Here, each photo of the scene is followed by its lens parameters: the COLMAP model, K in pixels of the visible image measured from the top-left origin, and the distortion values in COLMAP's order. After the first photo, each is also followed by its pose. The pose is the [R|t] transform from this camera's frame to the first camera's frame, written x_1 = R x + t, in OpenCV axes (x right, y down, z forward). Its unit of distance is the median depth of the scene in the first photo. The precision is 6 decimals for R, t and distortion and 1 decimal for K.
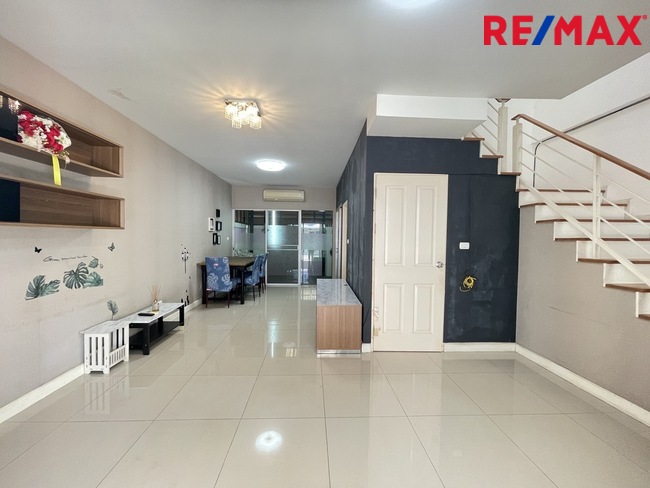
lens RADIAL K [[263.5, 0, 324.6], [0, 263.5, 243.9], [0, 0, 1]] dist [0.001070, -0.000502]
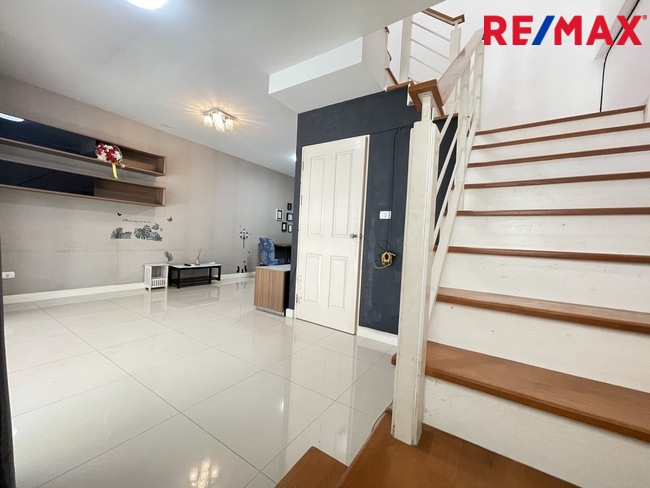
lens RADIAL K [[263.5, 0, 323.0], [0, 263.5, 244.5], [0, 0, 1]] dist [0.001070, -0.000502]
pose [[0.810379, 0.040358, -0.584514, 0.868076], [-0.056103, 0.998386, -0.008848, 0.120441], [0.583213, 0.039963, 0.811335, 0.206940]]
